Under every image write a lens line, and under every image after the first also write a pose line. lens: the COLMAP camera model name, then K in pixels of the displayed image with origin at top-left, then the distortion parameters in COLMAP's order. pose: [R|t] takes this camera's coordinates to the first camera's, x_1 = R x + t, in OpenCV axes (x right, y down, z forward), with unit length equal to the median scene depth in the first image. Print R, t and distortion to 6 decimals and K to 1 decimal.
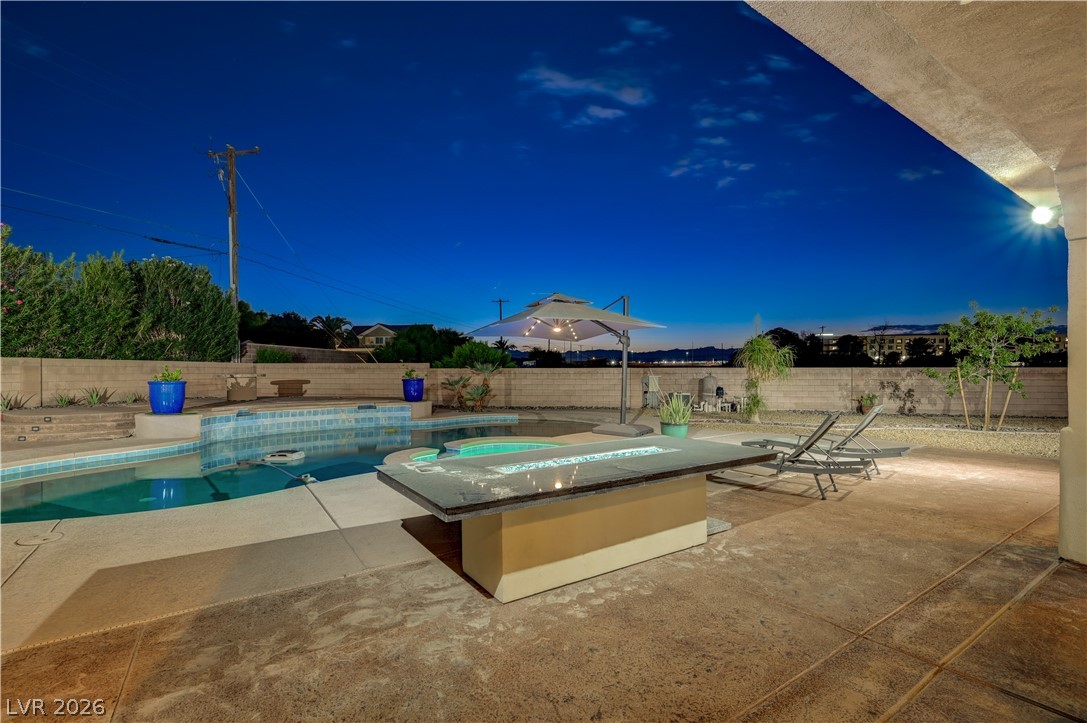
lens RADIAL K [[488.9, 0, 544.4], [0, 488.9, 371.1], [0, 0, 1]] dist [-0.002978, -0.000336]
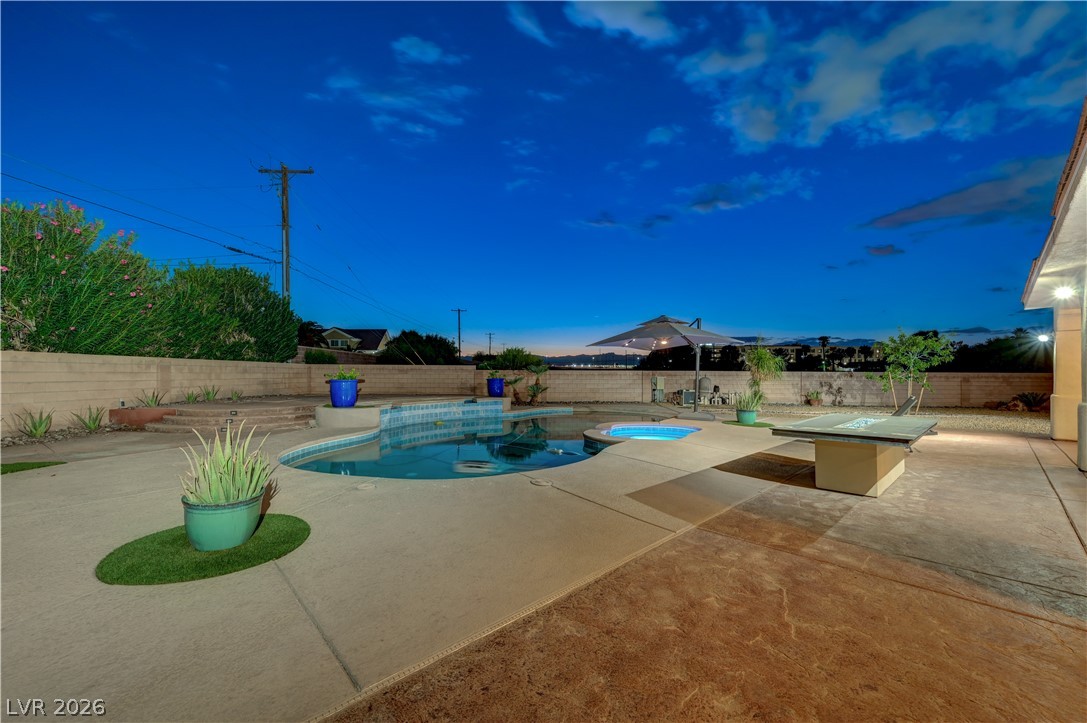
lens RADIAL K [[435.1, 0, 544.6], [0, 435.1, 372.0], [0, 0, 1]] dist [0.008324, 0.000095]
pose [[0.984338, 0.006414, 0.176177, -0.365554], [-0.006026, 0.999978, -0.002736, 0.002033], [-0.176191, 0.001631, 0.984355, -0.094482]]
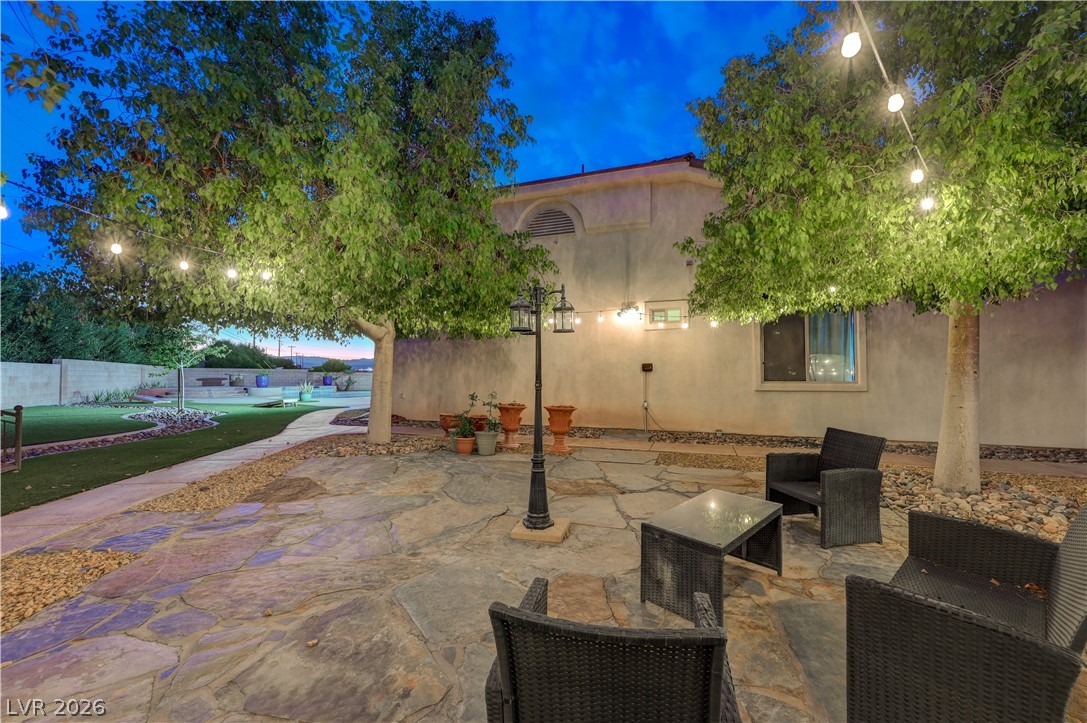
lens RADIAL K [[424.0, 0, 541.4], [0, 424.0, 391.0], [0, 0, 1]] dist [0.001403, 0.000162]
pose [[0.807297, -0.013816, 0.589984, -0.692290], [-0.004917, 0.999534, 0.030135, 0.021993], [-0.590126, -0.027229, 0.806852, -1.354734]]
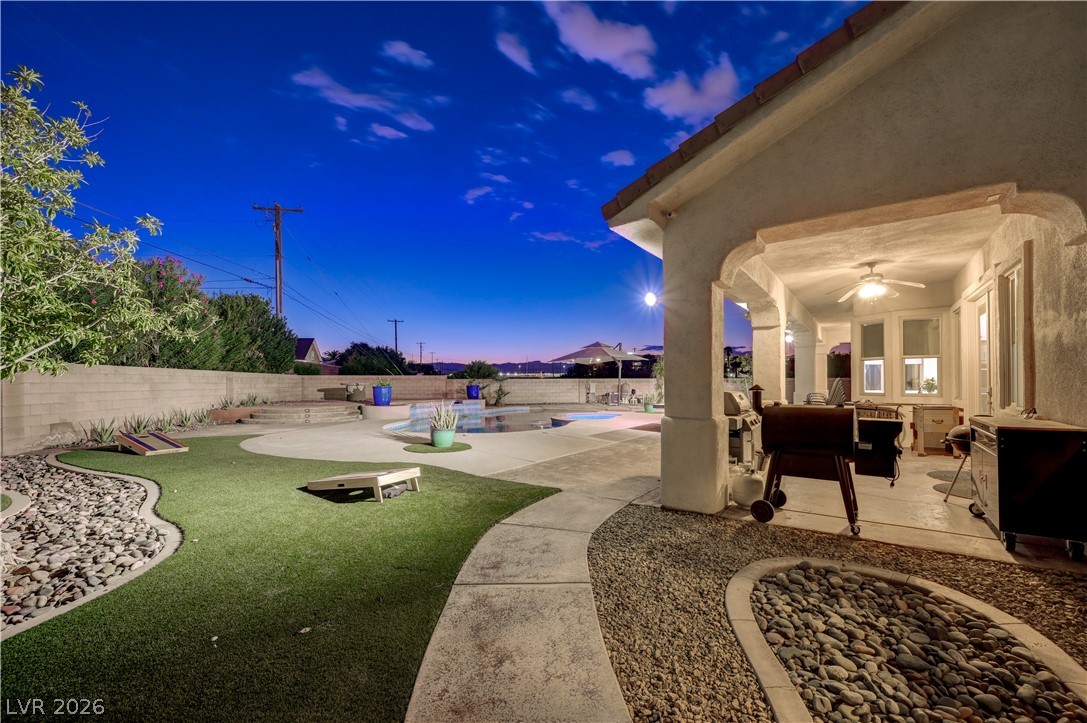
lens RADIAL K [[444.0, 0, 544.4], [0, 444.0, 380.9], [0, 0, 1]] dist [0.000312, -0.000046]
pose [[0.941017, -0.002224, 0.338352, -0.582147], [0.003200, 0.999992, -0.002326, 0.005653], [-0.338344, 0.003272, 0.941017, -0.482439]]
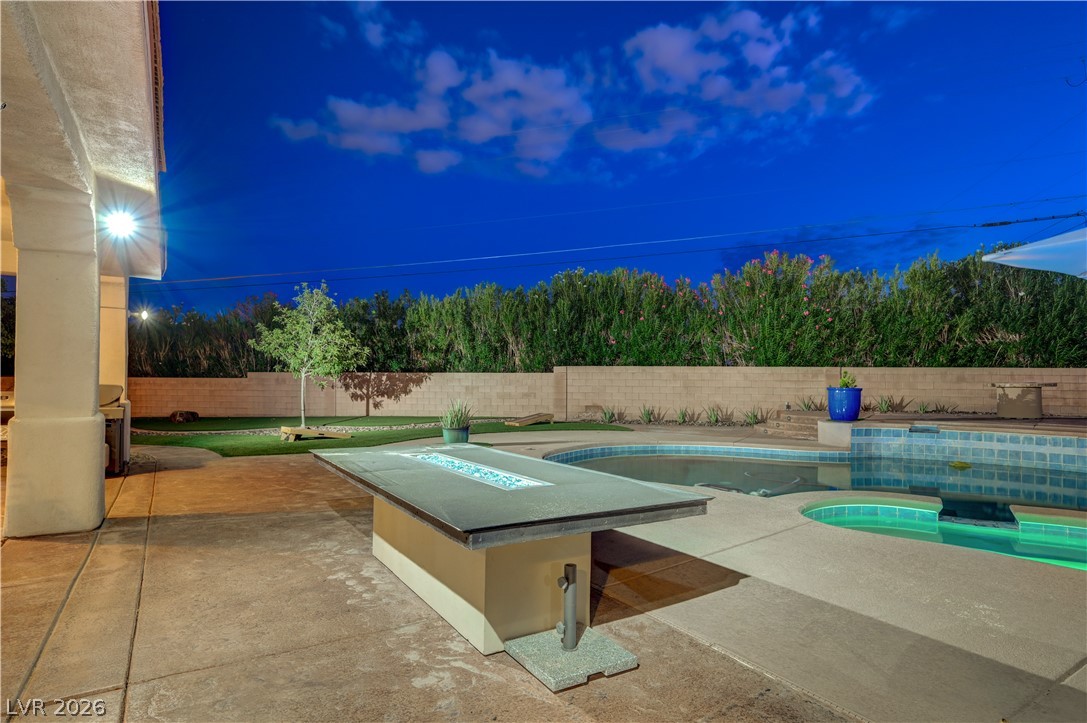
lens RADIAL K [[581.8, 0, 548.2], [0, 581.8, 374.0], [0, 0, 1]] dist [0.019146, 0.000445]
pose [[-0.018672, -0.010982, -0.999765, 0.309477], [-0.006442, 0.999920, -0.010863, 0.007730], [0.999805, 0.006238, -0.018742, 0.328363]]
